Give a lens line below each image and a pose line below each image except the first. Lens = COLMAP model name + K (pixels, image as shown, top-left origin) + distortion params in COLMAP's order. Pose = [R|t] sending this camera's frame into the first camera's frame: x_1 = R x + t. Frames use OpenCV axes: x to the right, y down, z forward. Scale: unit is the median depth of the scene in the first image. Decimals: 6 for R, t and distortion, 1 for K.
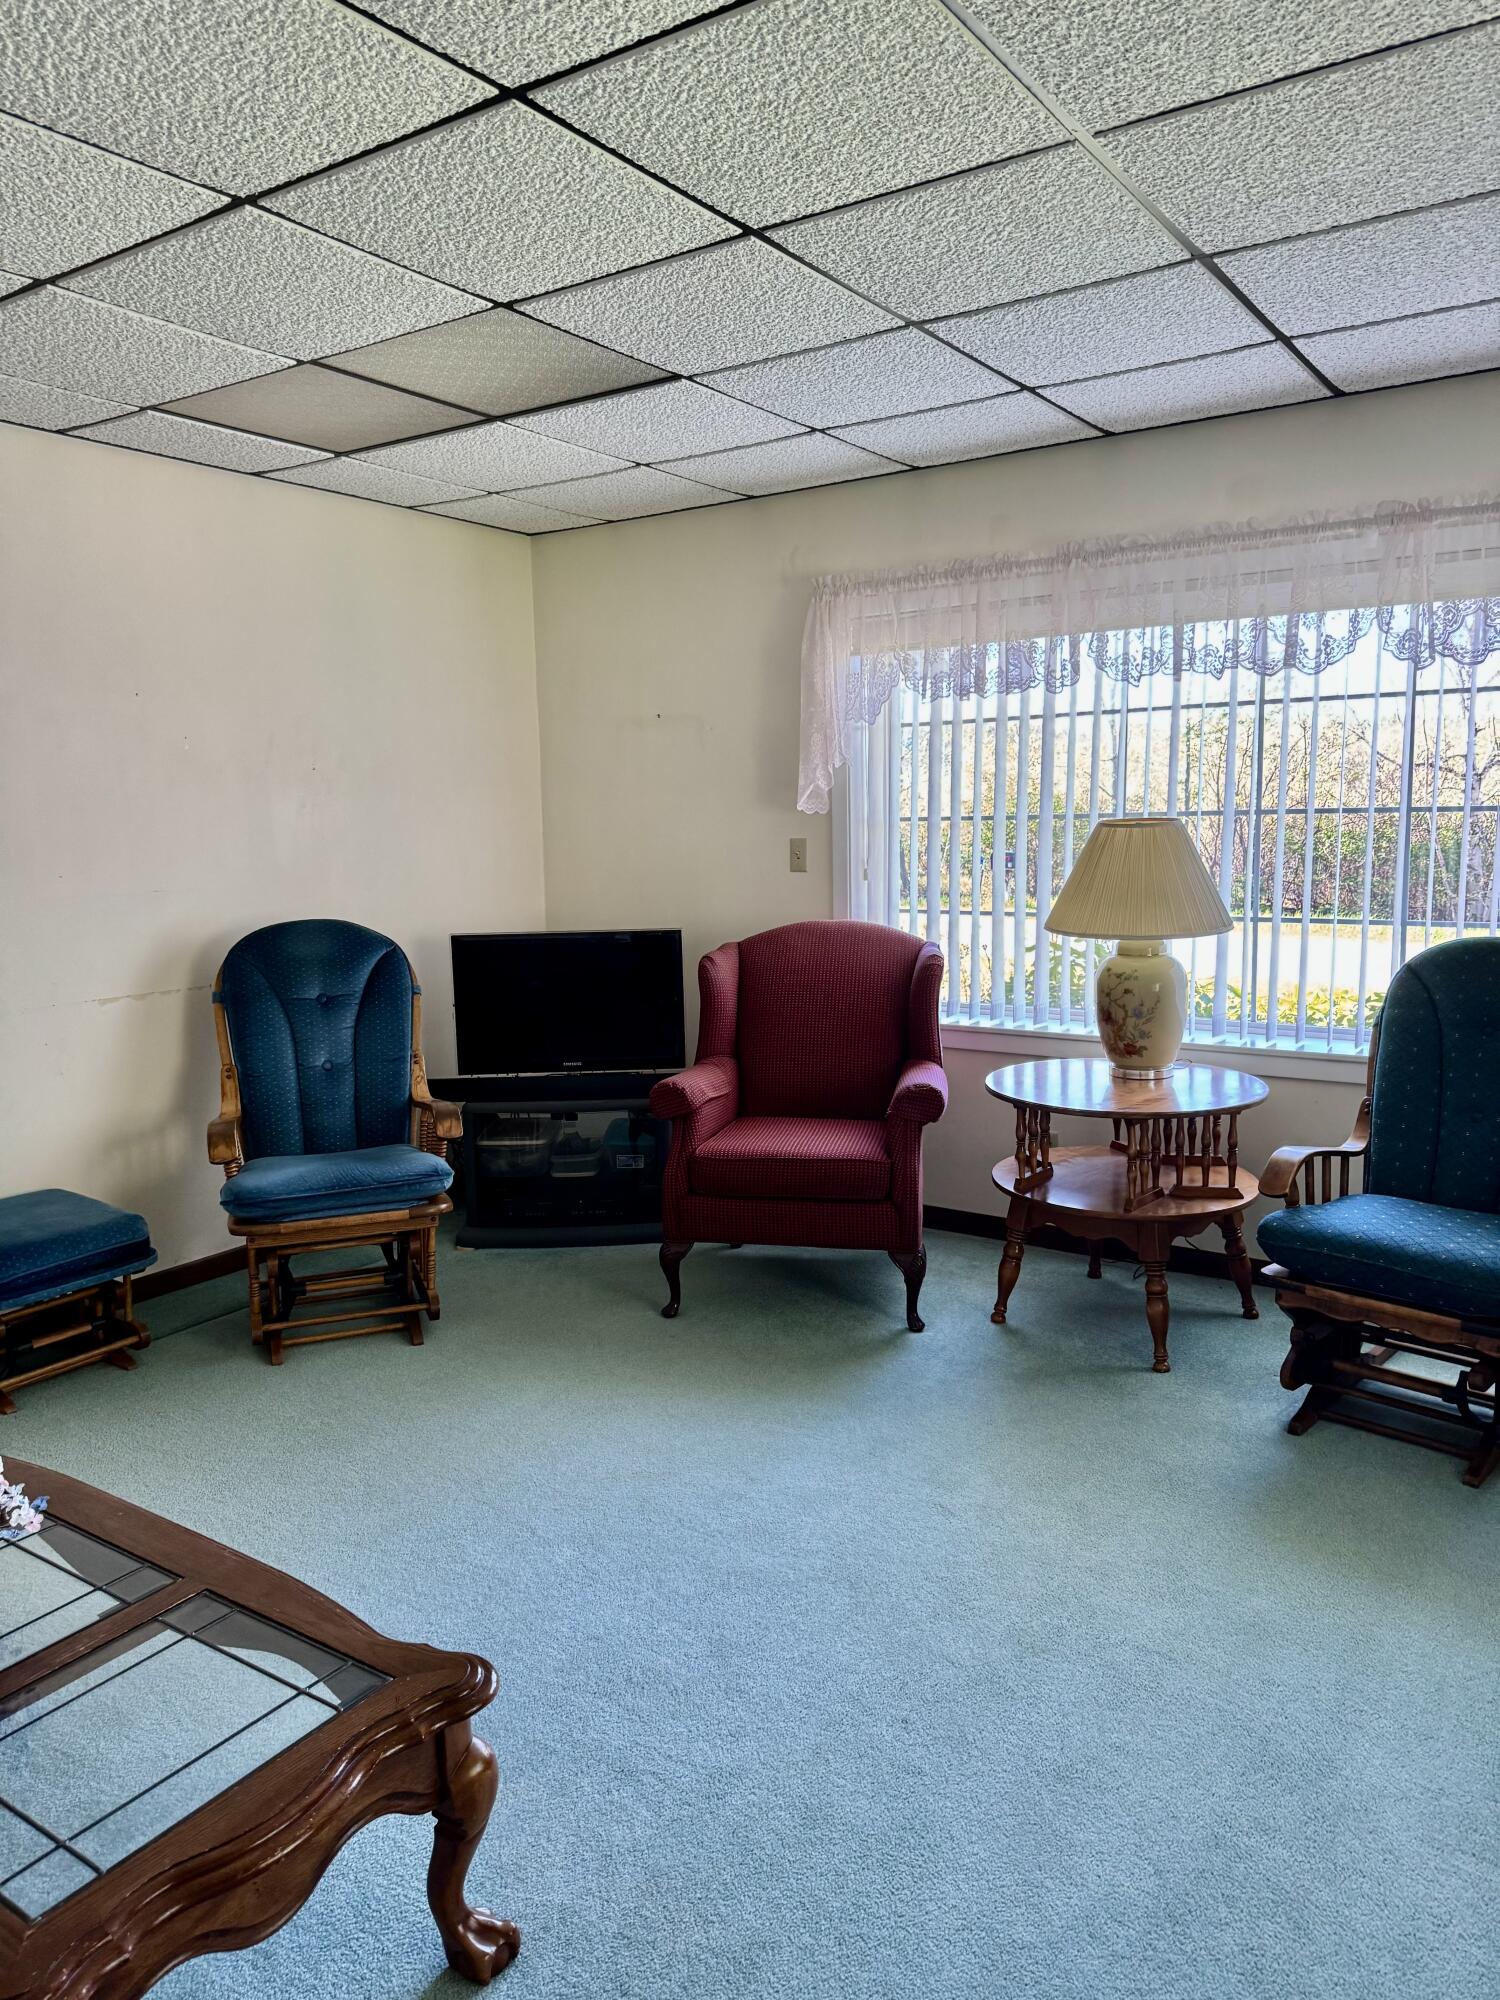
lens RADIAL K [[1406.7, 0, 750.0], [0, 1406.7, 1000.0], [0, 0, 1]] dist [-0.002965, -0.002400]
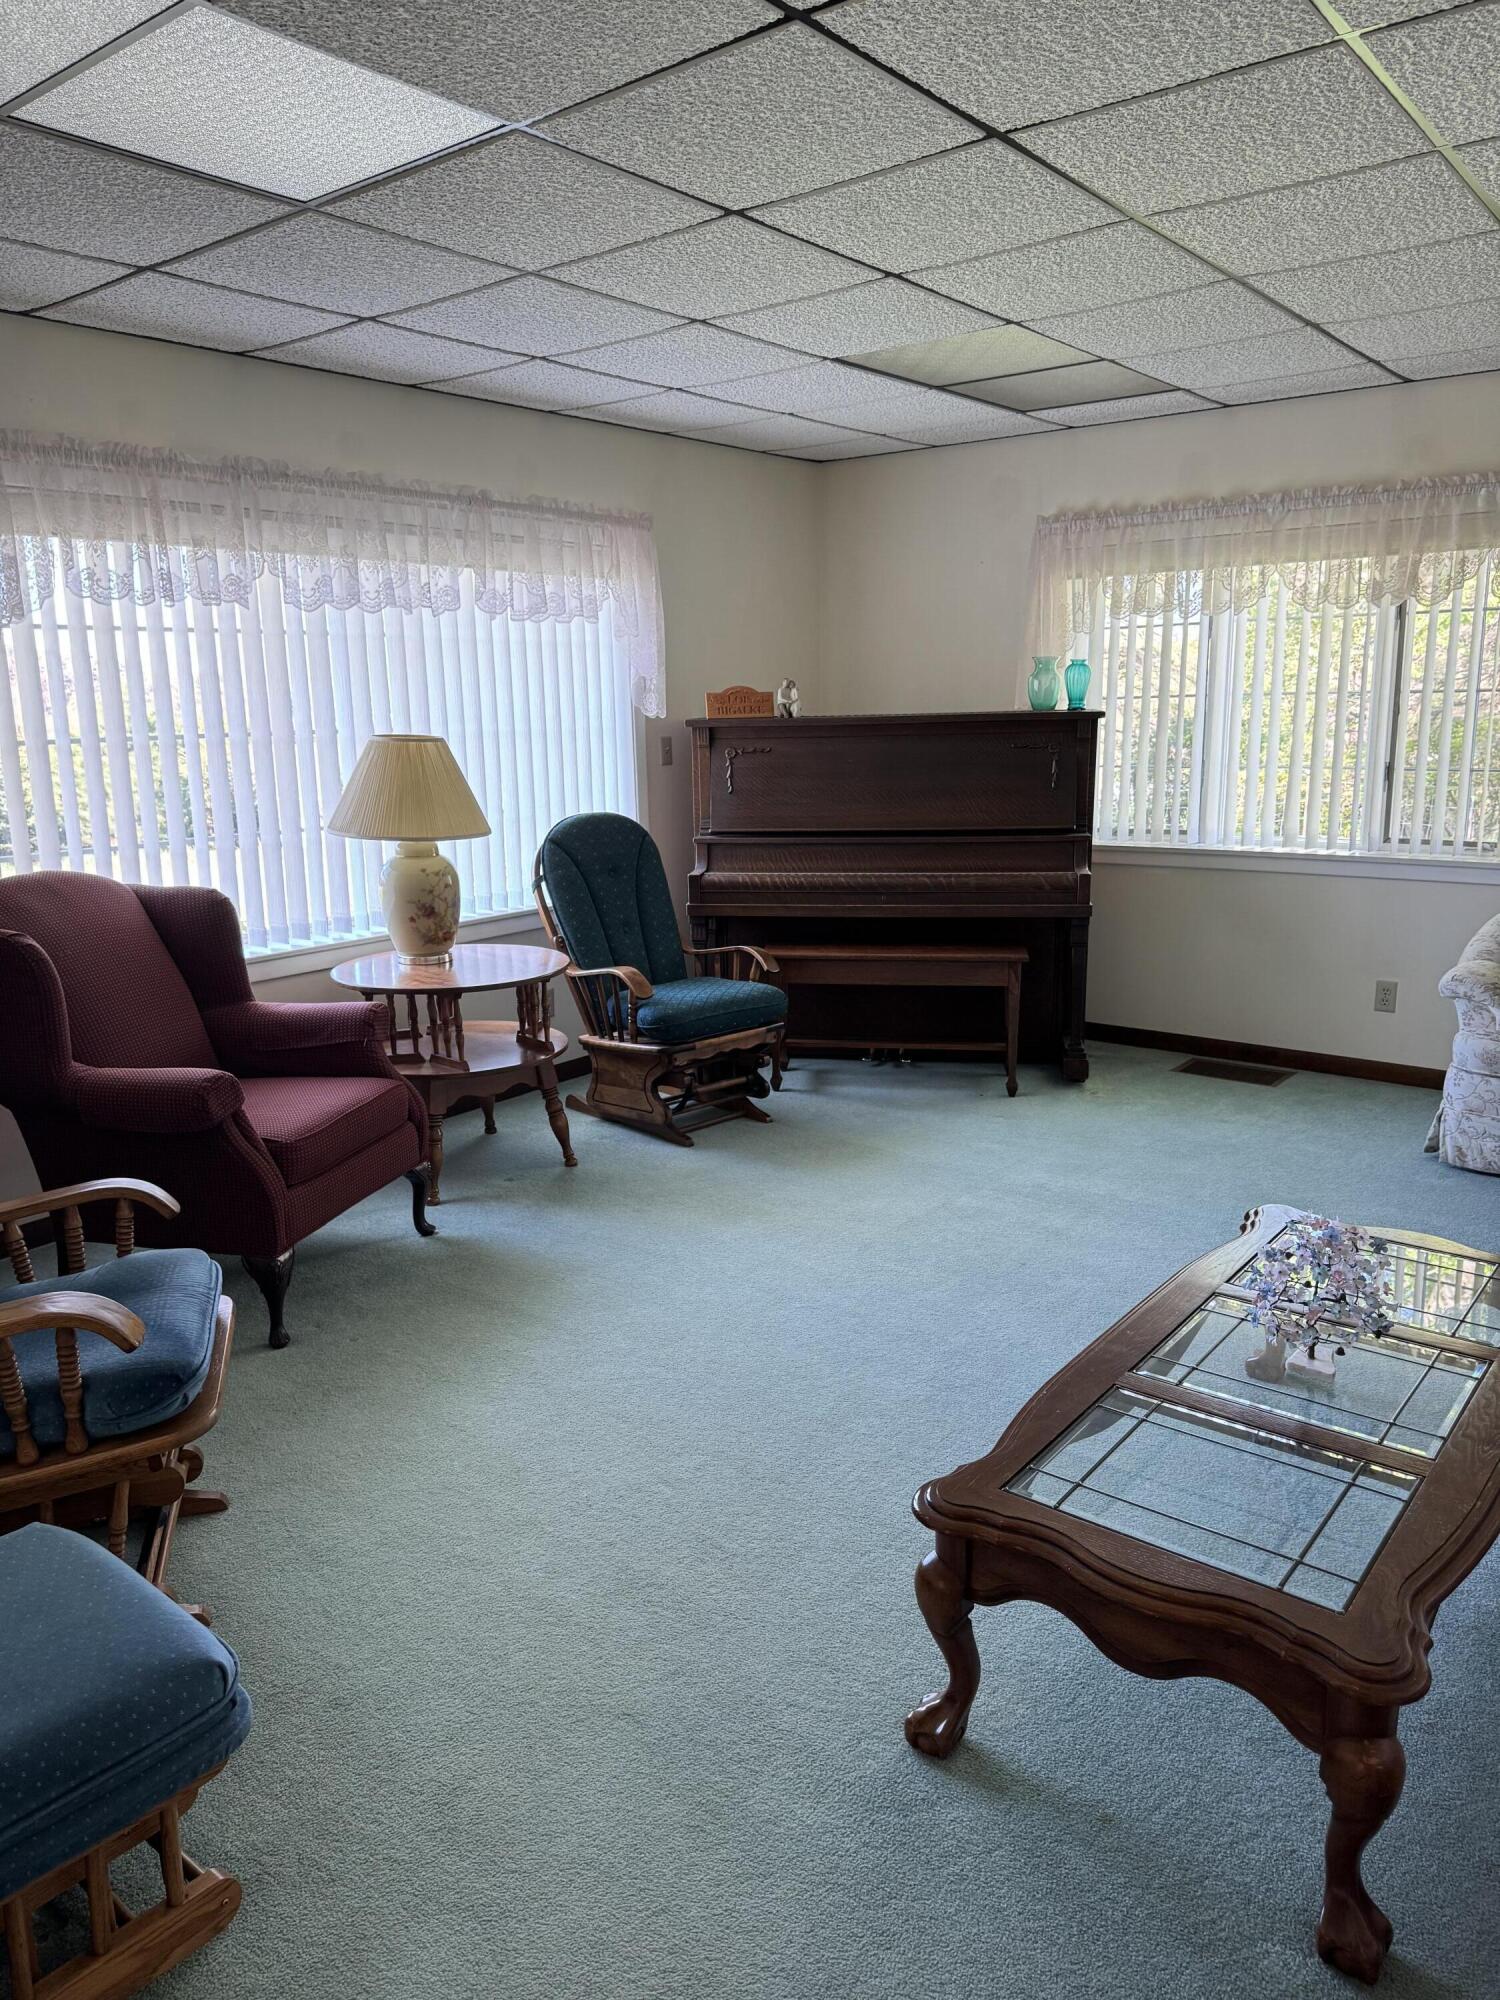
lens RADIAL K [[1406.7, 0, 750.0], [0, 1406.7, 1000.0], [0, 0, 1]] dist [-0.002965, -0.002400]
pose [[0.069617, -0.195181, 0.978293, -0.860405], [0.152419, 0.971240, 0.182927, -0.085250], [-0.985861, 0.136376, 0.097364, 0.647708]]
